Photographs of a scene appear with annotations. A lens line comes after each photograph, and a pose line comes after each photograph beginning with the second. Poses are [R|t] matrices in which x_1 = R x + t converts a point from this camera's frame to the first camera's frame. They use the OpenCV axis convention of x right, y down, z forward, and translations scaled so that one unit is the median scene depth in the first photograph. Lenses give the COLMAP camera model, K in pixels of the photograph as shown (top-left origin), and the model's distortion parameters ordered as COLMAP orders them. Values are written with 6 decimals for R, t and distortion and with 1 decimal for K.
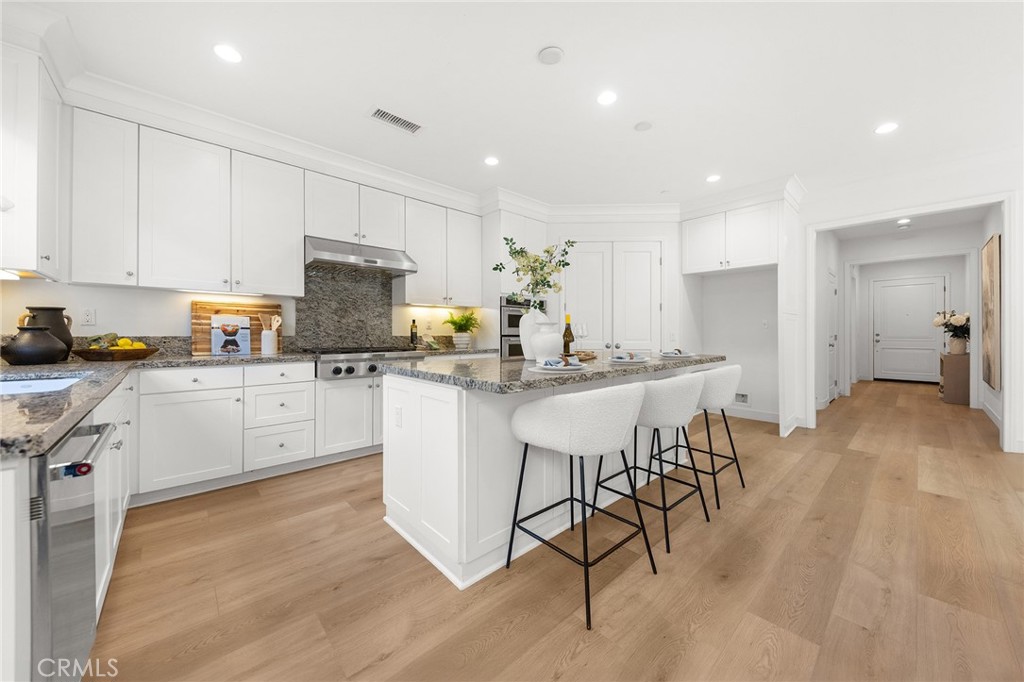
lens RADIAL K [[376.7, 0, 498.1], [0, 376.7, 335.8], [0, 0, 1]] dist [0.004006, -0.000368]
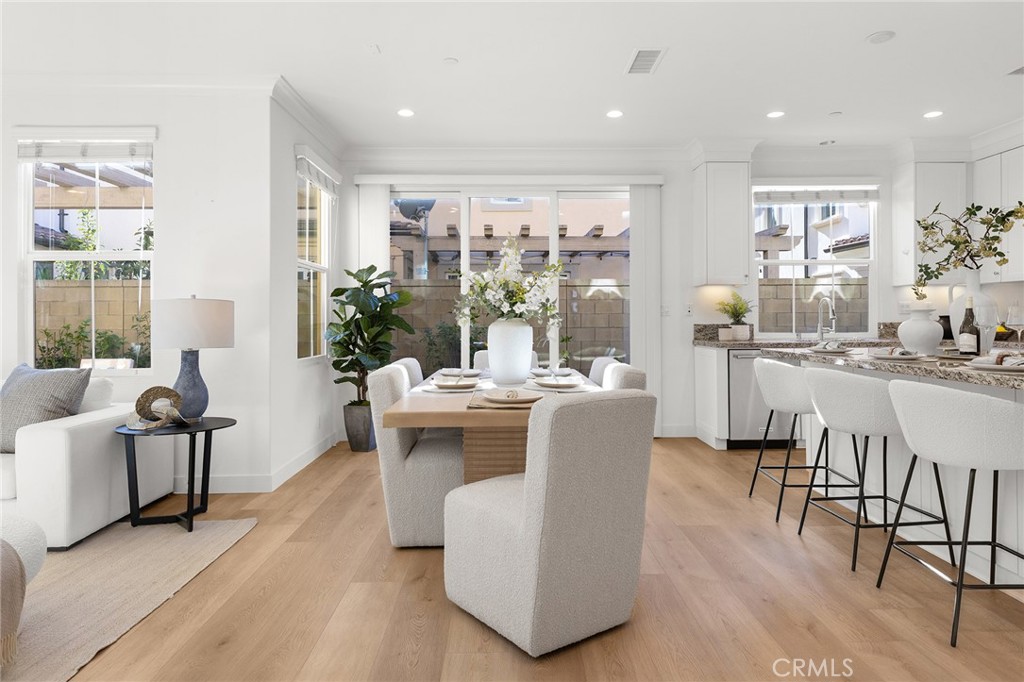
lens RADIAL K [[585.5, 0, 523.9], [0, 585.5, 318.5], [0, 0, 1]] dist [-0.004484, -0.000062]
pose [[-0.651901, 0.001161, -0.758303, 1.323007], [0.003069, 0.999995, -0.001108, -0.010276], [0.758298, -0.003050, -0.651901, 0.898870]]
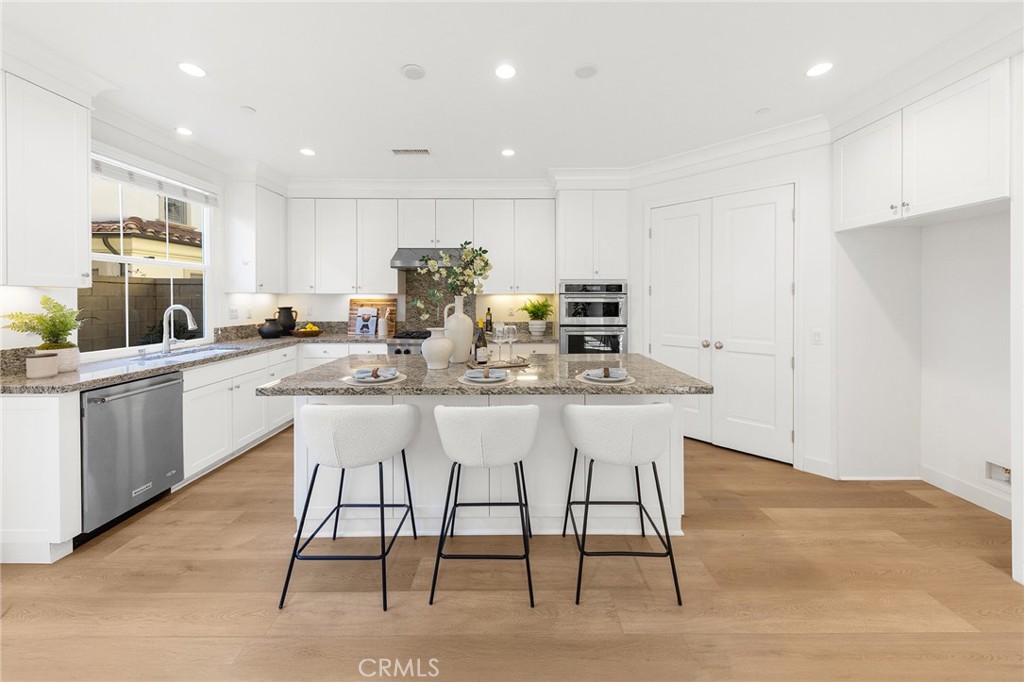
lens RADIAL K [[380.8, 0, 501.6], [0, 380.8, 302.9], [0, 0, 1]] dist [0.006886, -0.000575]
pose [[0.724445, 0.000593, -0.689332, 0.719365], [0.004936, 0.999970, 0.006048, -0.081094], [0.689315, -0.007784, 0.724420, 0.285146]]
